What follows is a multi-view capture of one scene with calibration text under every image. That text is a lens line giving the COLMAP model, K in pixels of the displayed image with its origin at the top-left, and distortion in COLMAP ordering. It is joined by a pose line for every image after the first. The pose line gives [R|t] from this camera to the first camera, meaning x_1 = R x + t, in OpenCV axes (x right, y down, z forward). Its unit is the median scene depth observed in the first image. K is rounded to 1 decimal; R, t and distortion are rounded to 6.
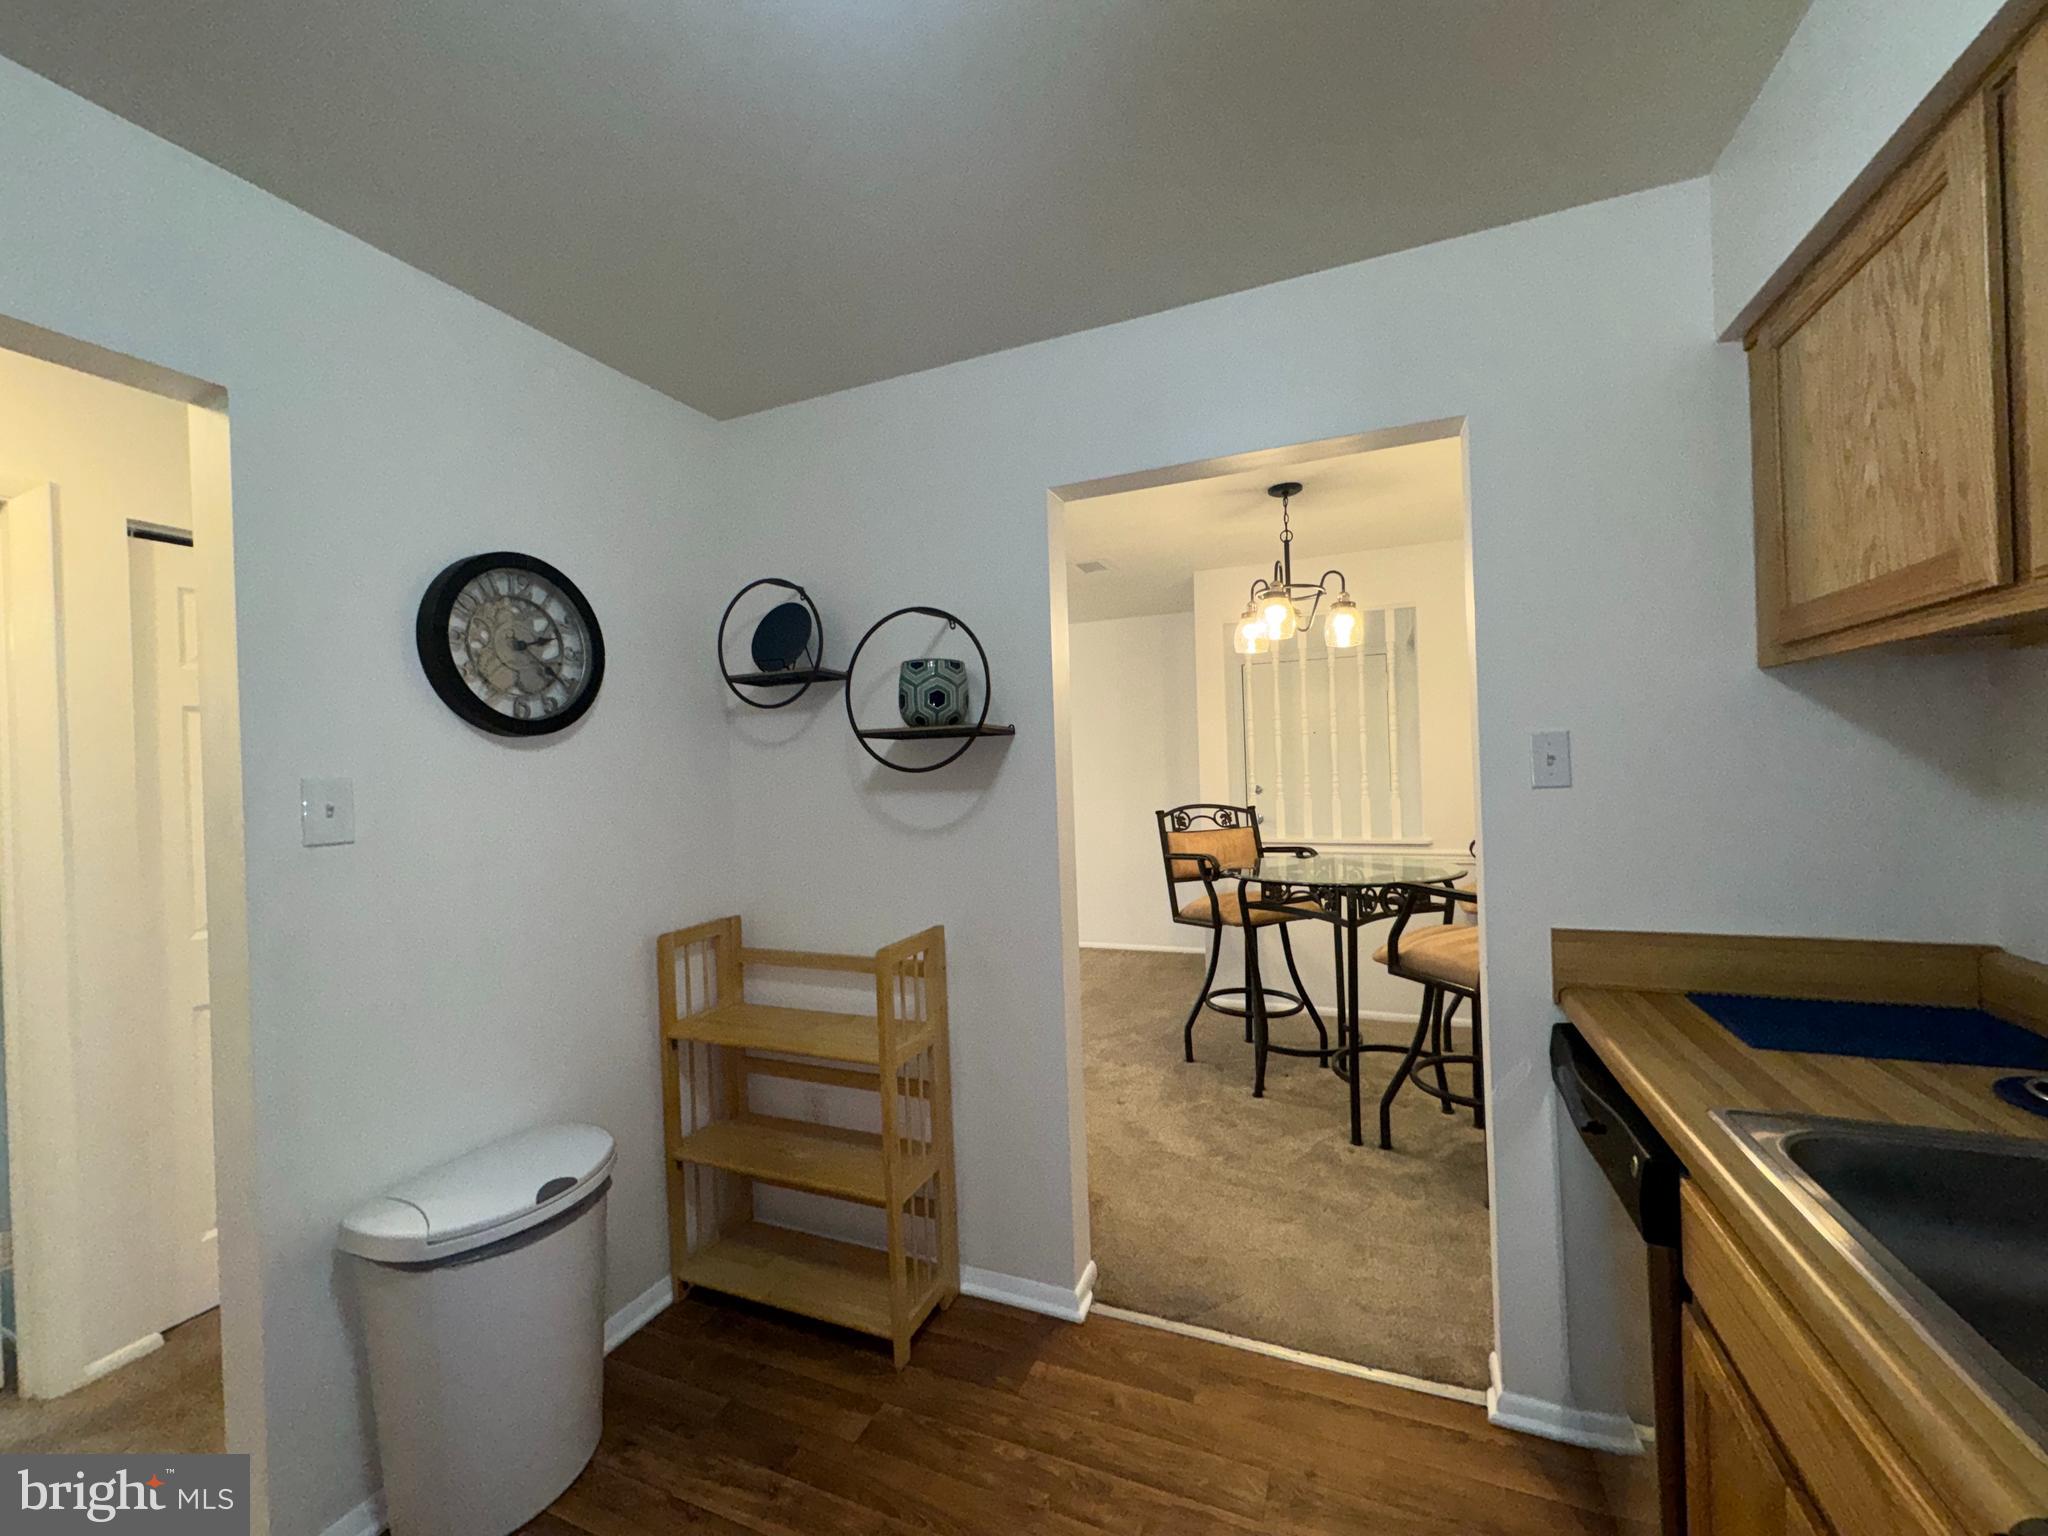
lens RADIAL K [[816.9, 0, 1019.9], [0, 816.9, 773.2], [0, 0, 1]] dist [-0.004267, -0.000349]
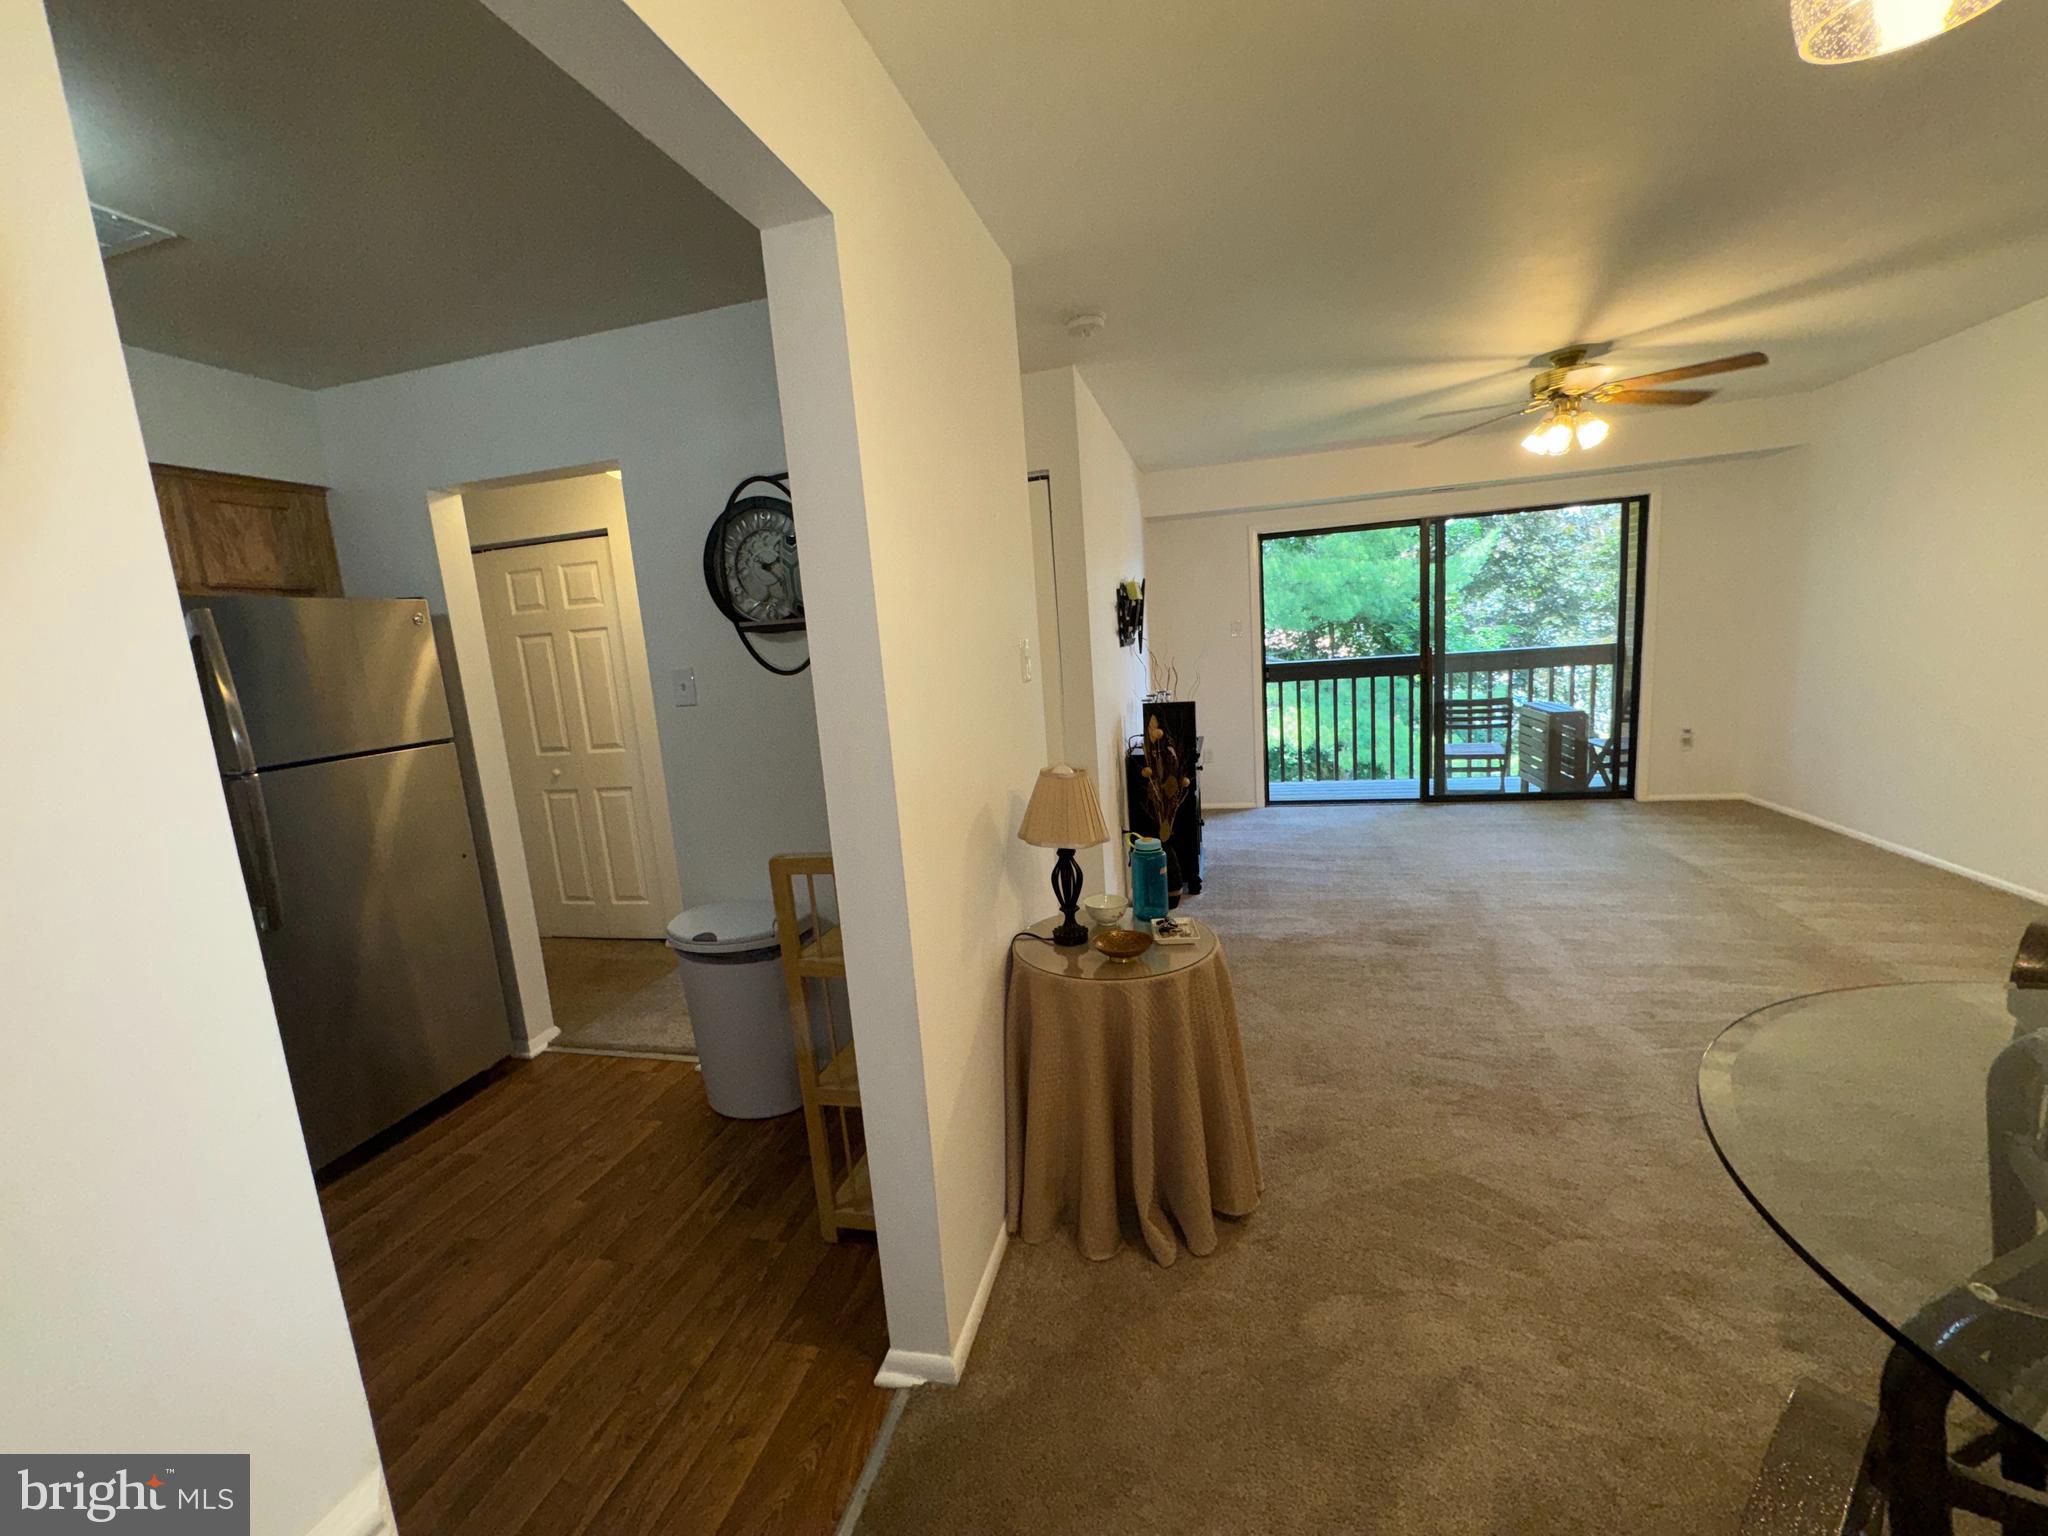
lens RADIAL K [[816.9, 0, 1019.9], [0, 816.9, 773.2], [0, 0, 1]] dist [-0.004267, -0.000349]
pose [[0.142538, 0.173328, -0.974495, 0.473348], [0.070570, 0.980263, 0.184676, -0.022287], [0.987270, -0.095094, 0.127493, 0.683553]]
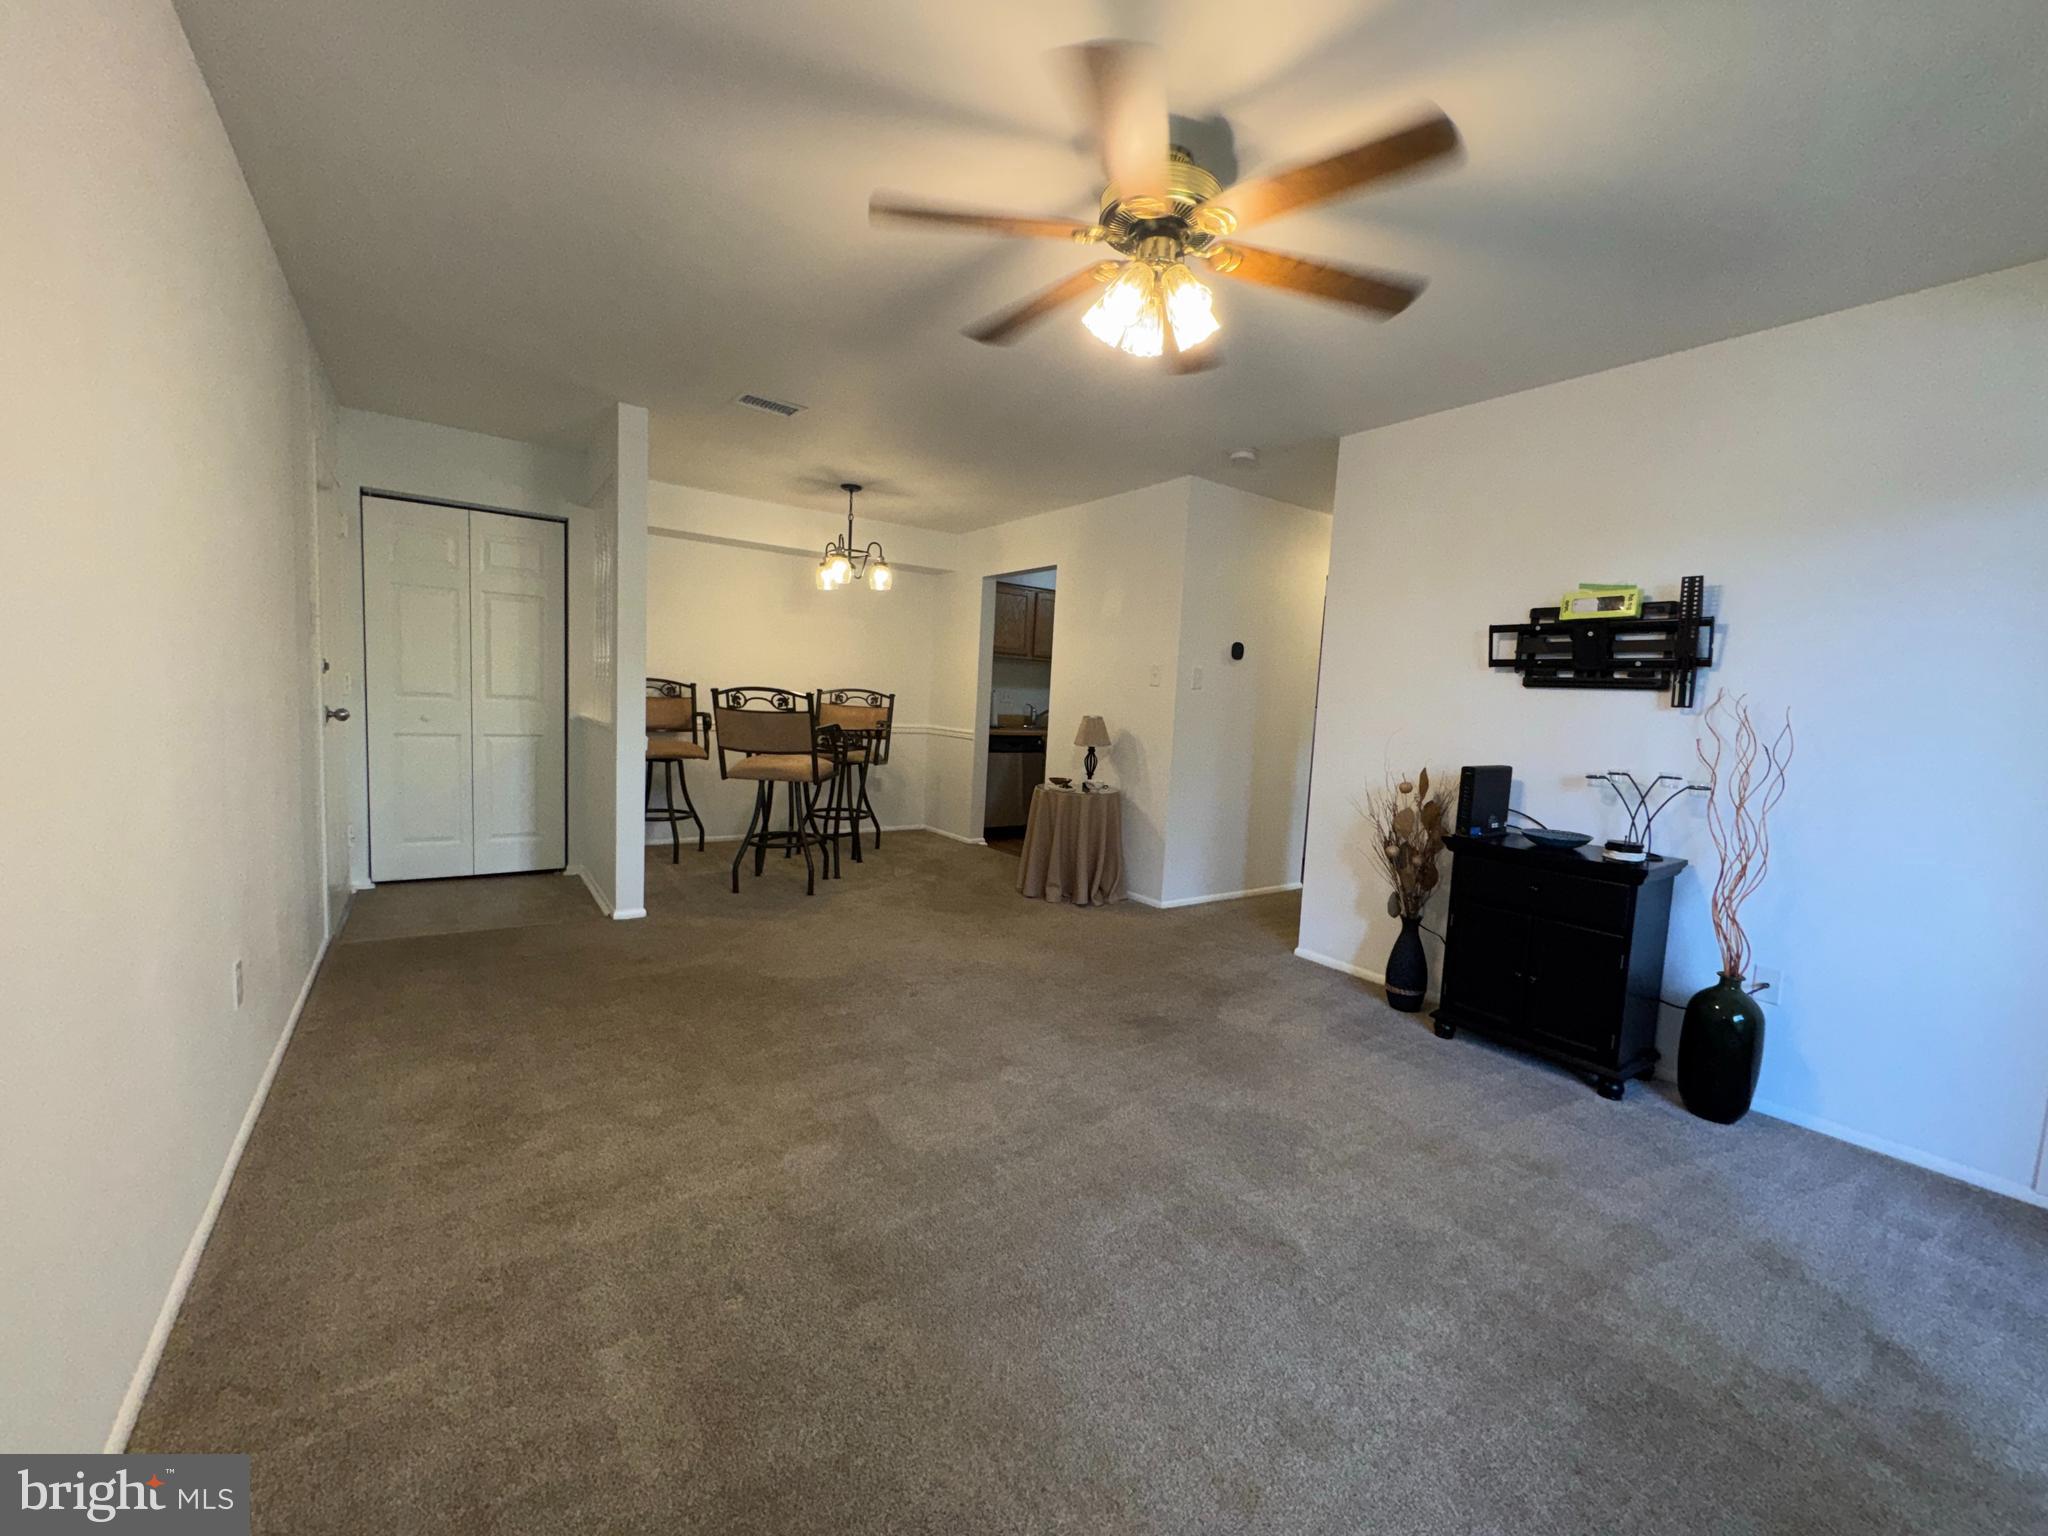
lens RADIAL K [[818.9, 0, 1024.0], [0, 818.9, 768.0], [0, 0, 1]] dist [-0.002827, -0.000212]
pose [[-0.849370, -0.070131, 0.523118, -0.944220], [-0.029925, 0.995937, 0.084931, 0.072653], [-0.526949, 0.056483, -0.848018, 2.305921]]
